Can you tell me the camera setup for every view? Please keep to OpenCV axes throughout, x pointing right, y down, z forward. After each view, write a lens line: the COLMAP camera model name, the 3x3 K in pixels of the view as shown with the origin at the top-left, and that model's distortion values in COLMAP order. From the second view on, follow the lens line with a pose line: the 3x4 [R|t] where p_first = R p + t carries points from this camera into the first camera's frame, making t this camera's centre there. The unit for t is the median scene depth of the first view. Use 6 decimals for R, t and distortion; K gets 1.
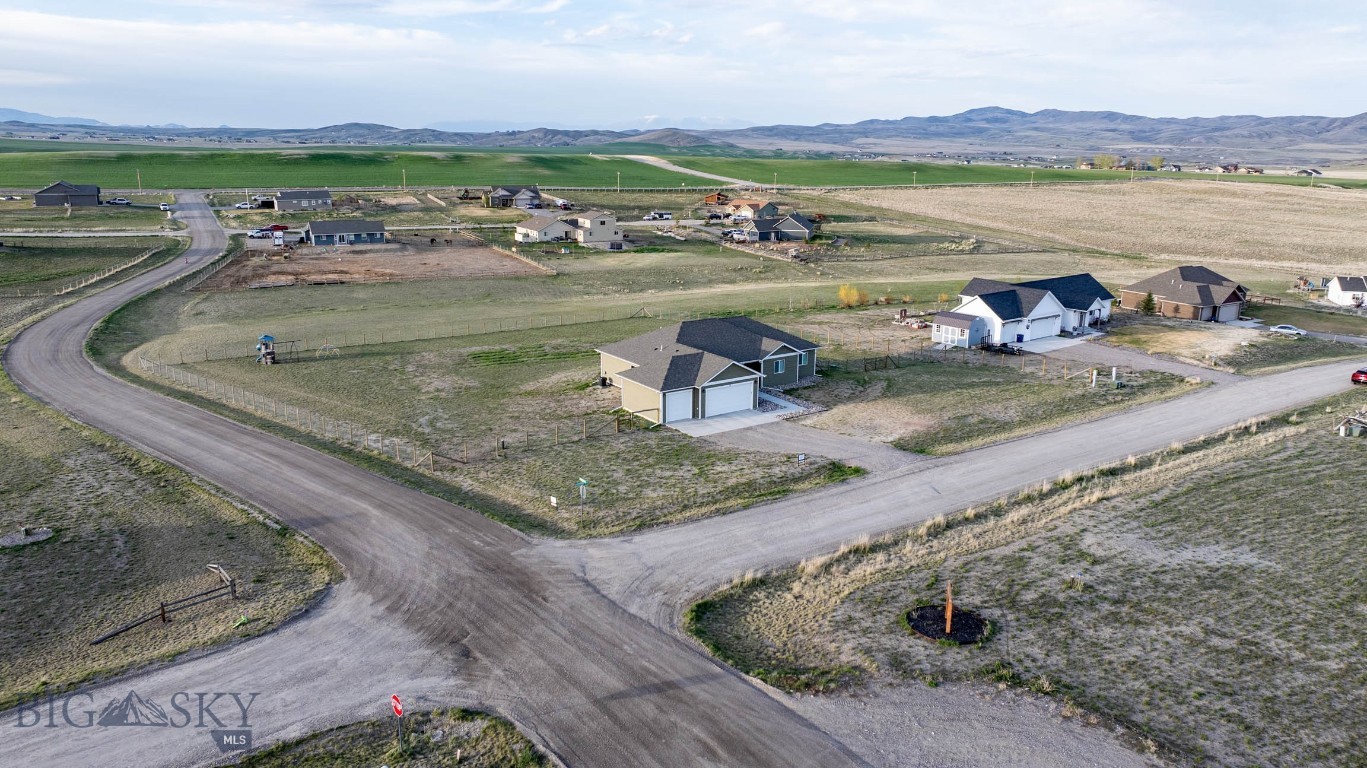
lens RADIAL K [[955.7, 0, 686.6], [0, 955.7, 380.8], [0, 0, 1]] dist [-0.020044, 0.007684]
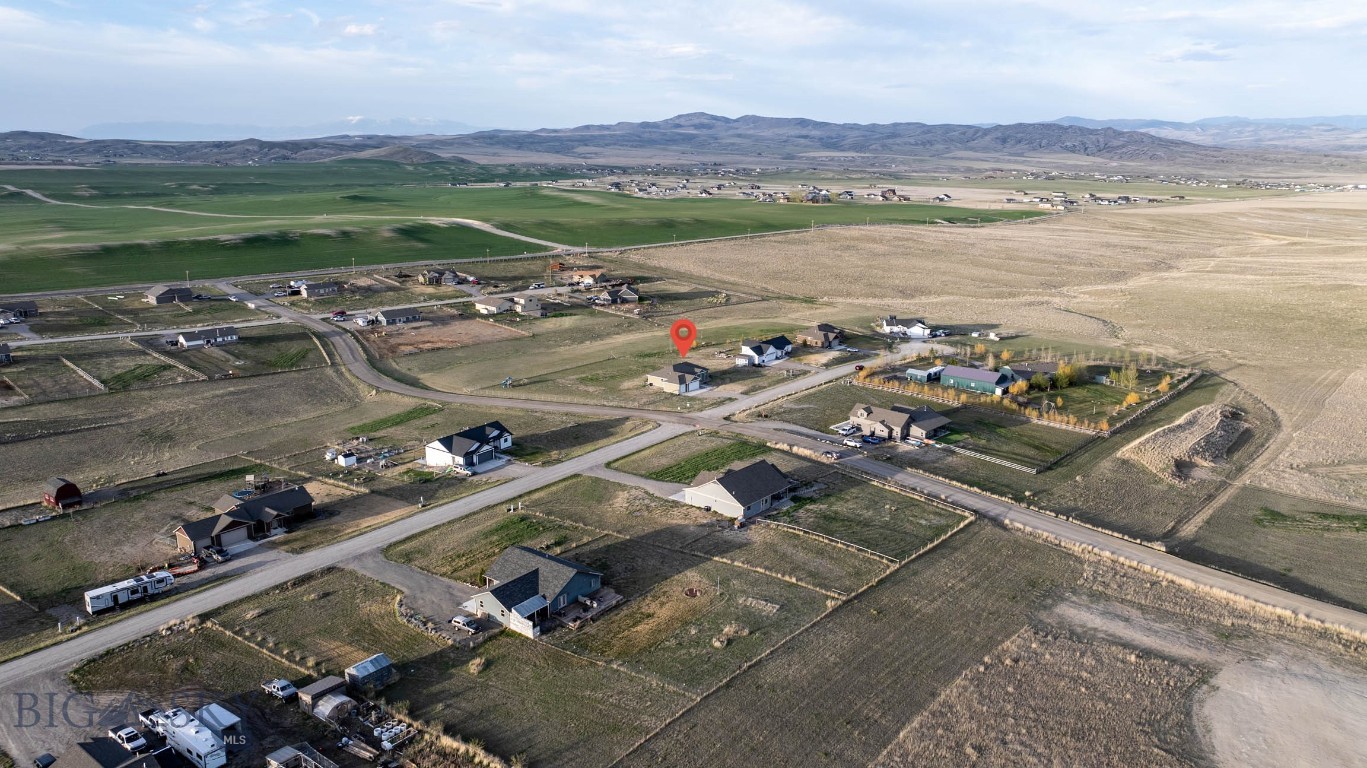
lens RADIAL K [[955.7, 0, 686.6], [0, 955.7, 380.8], [0, 0, 1]] dist [-0.020044, 0.007684]
pose [[0.958623, -0.070300, 0.275864, -0.662500], [0.070562, 0.997467, 0.008988, -0.024024], [-0.275797, 0.010849, 0.961155, -1.688485]]
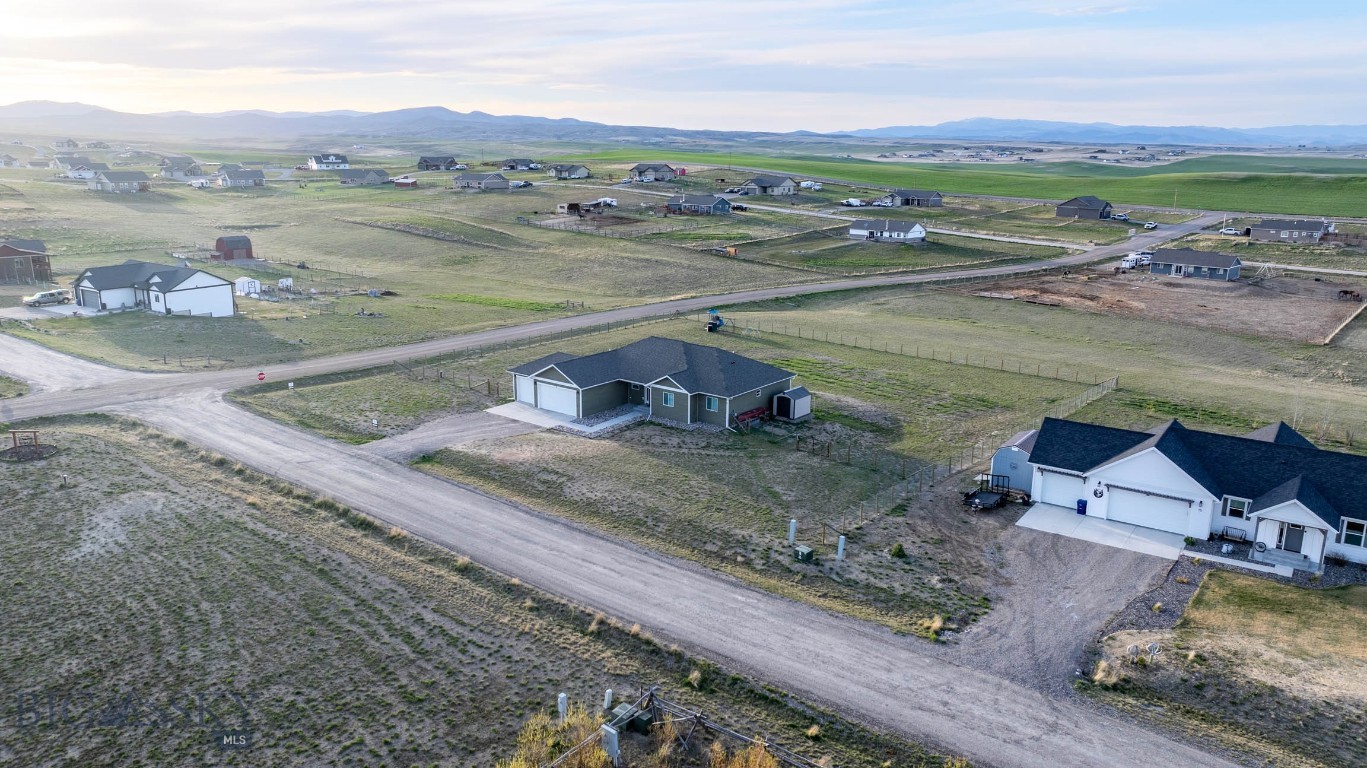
lens RADIAL K [[955.7, 0, 686.6], [0, 955.7, 380.8], [0, 0, 1]] dist [-0.020044, 0.007684]
pose [[0.295108, 0.223042, -0.929066, 0.721481], [-0.242616, 0.957994, 0.152923, -0.134097], [0.924148, 0.180277, 0.336825, 0.504847]]
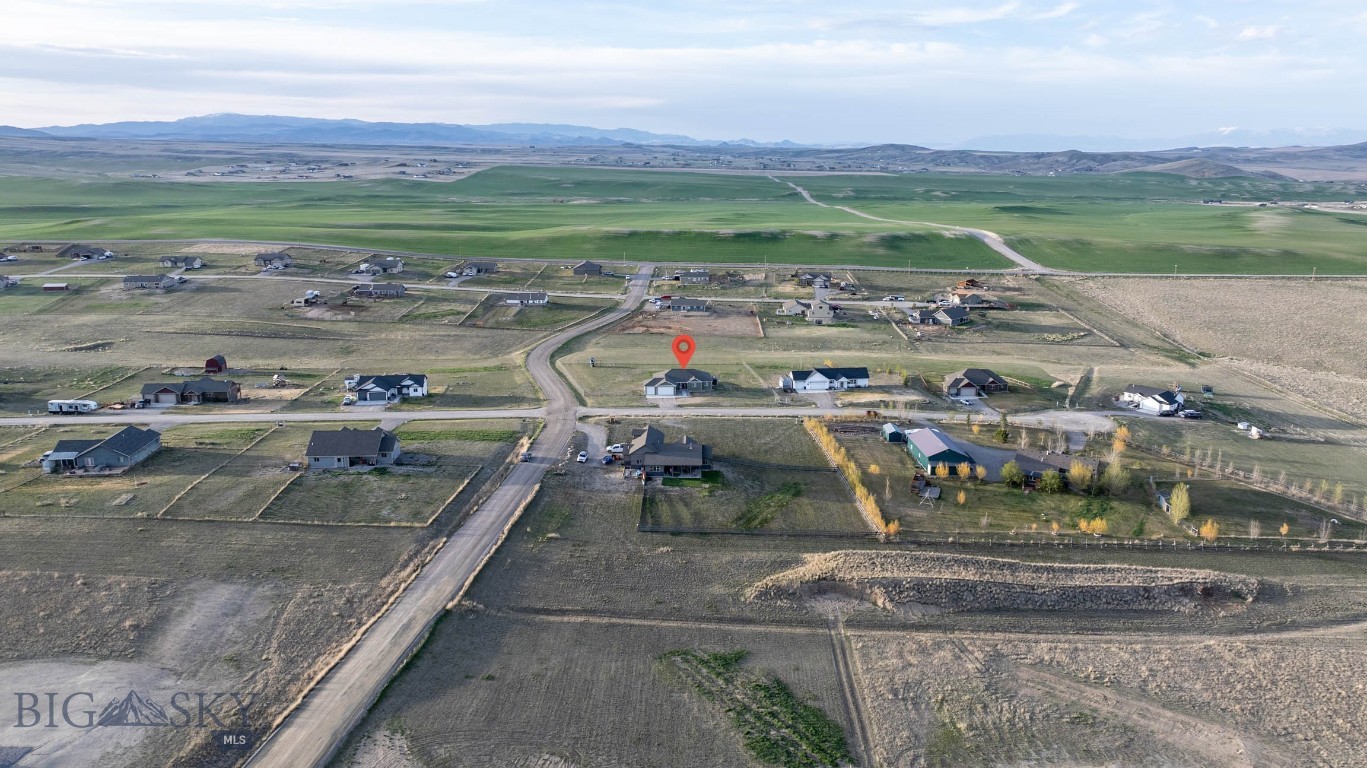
lens RADIAL K [[955.7, 0, 686.6], [0, 955.7, 380.8], [0, 0, 1]] dist [-0.020044, 0.007684]
pose [[0.856668, 0.119381, -0.501865, 1.314008], [-0.125824, 0.991827, 0.021152, -0.072684], [0.500289, 0.045026, 0.864687, -1.454811]]
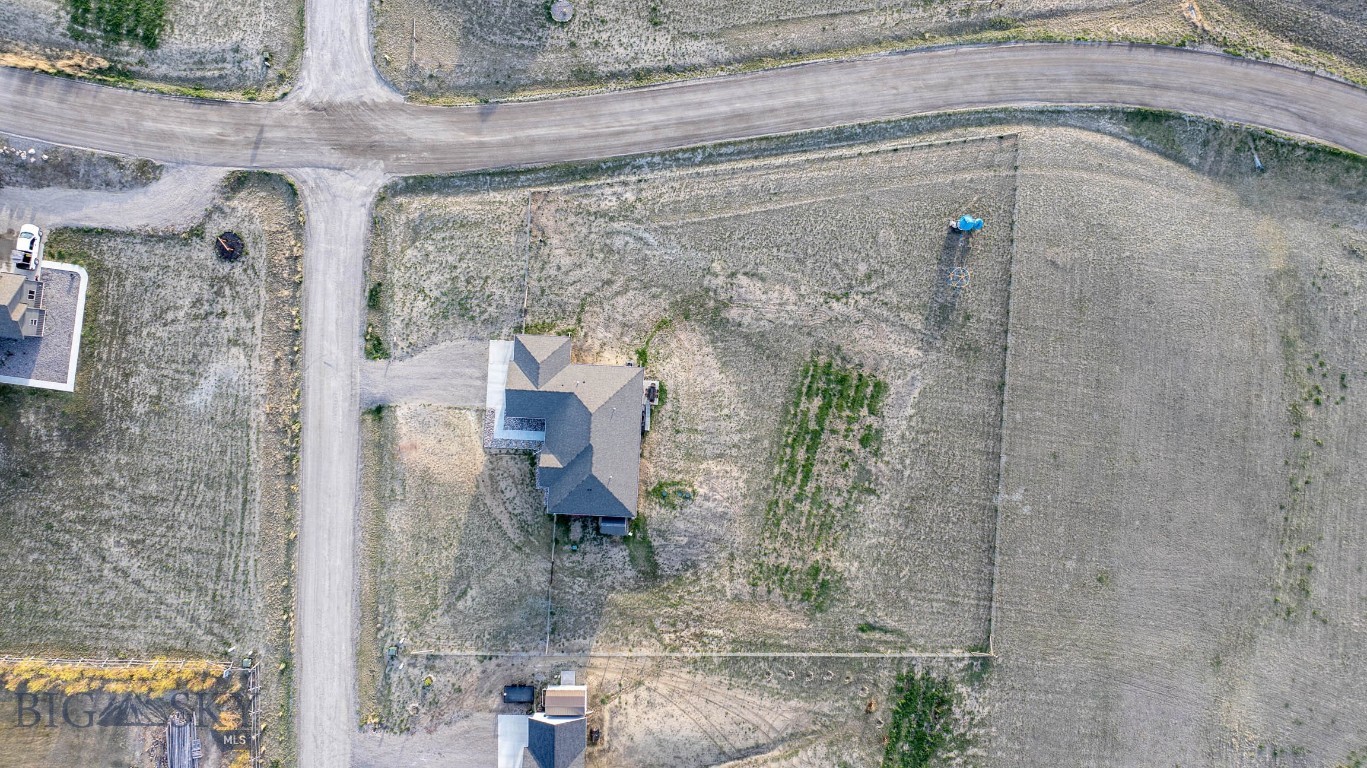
lens RADIAL K [[955.7, 0, 686.6], [0, 955.7, 380.8], [0, 0, 1]] dist [-0.020044, 0.007684]
pose [[-0.613019, 0.789835, -0.019216, -0.069314], [-0.210221, -0.139619, 0.967633, -0.997672], [0.761587, 0.597217, 0.251629, 0.539978]]
